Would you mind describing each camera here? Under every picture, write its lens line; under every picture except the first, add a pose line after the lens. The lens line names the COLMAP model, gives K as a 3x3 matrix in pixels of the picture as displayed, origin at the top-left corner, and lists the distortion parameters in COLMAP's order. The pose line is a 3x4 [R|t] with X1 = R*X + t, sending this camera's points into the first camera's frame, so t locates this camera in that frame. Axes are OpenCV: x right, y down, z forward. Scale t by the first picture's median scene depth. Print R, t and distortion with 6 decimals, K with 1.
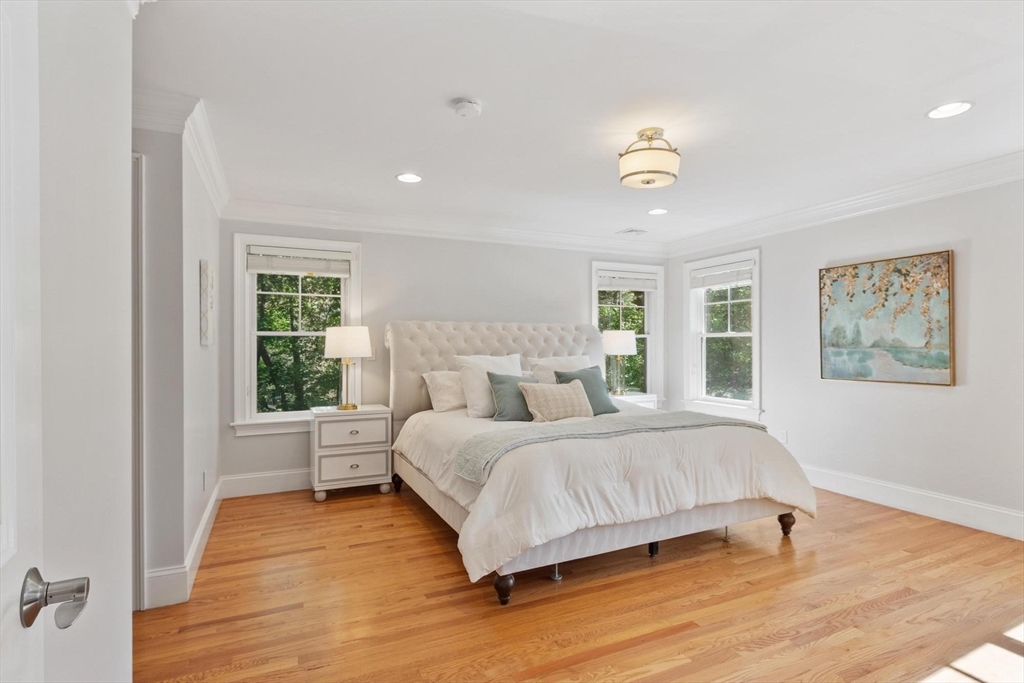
lens RADIAL K [[510.5, 0, 508.2], [0, 510.5, 344.4], [0, 0, 1]] dist [-0.001657, -0.000064]
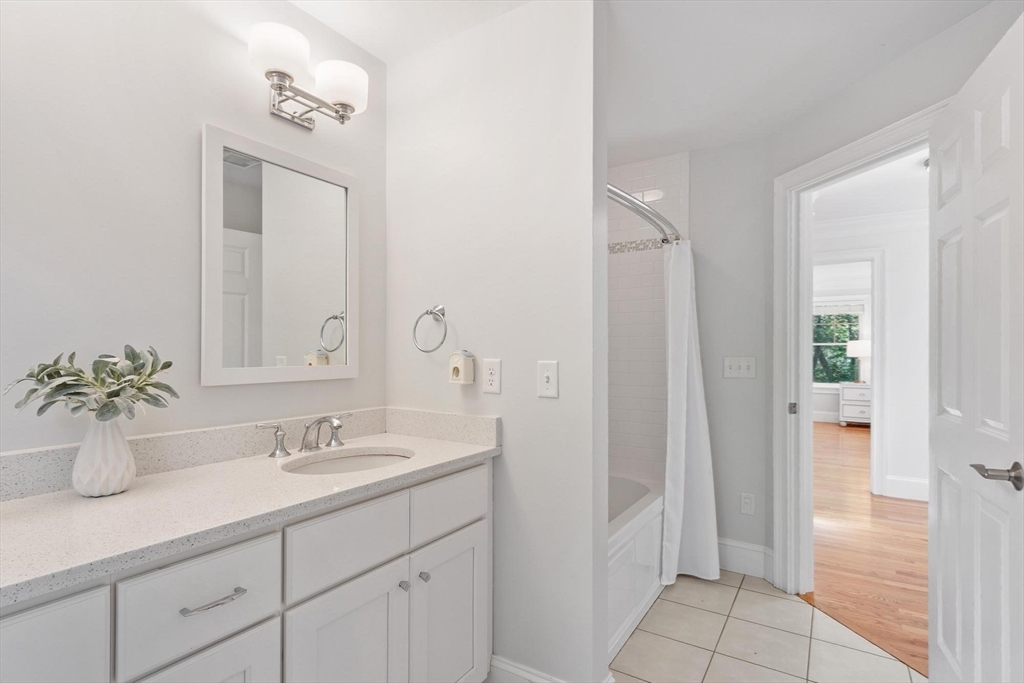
lens RADIAL K [[510.5, 0, 508.2], [0, 510.5, 344.4], [0, 0, 1]] dist [-0.001657, -0.000064]
pose [[0.542707, 0.001034, -0.839921, 0.573535], [-0.005081, 0.999985, -0.002052, -0.009312], [0.839907, 0.005382, 0.542704, -1.145829]]
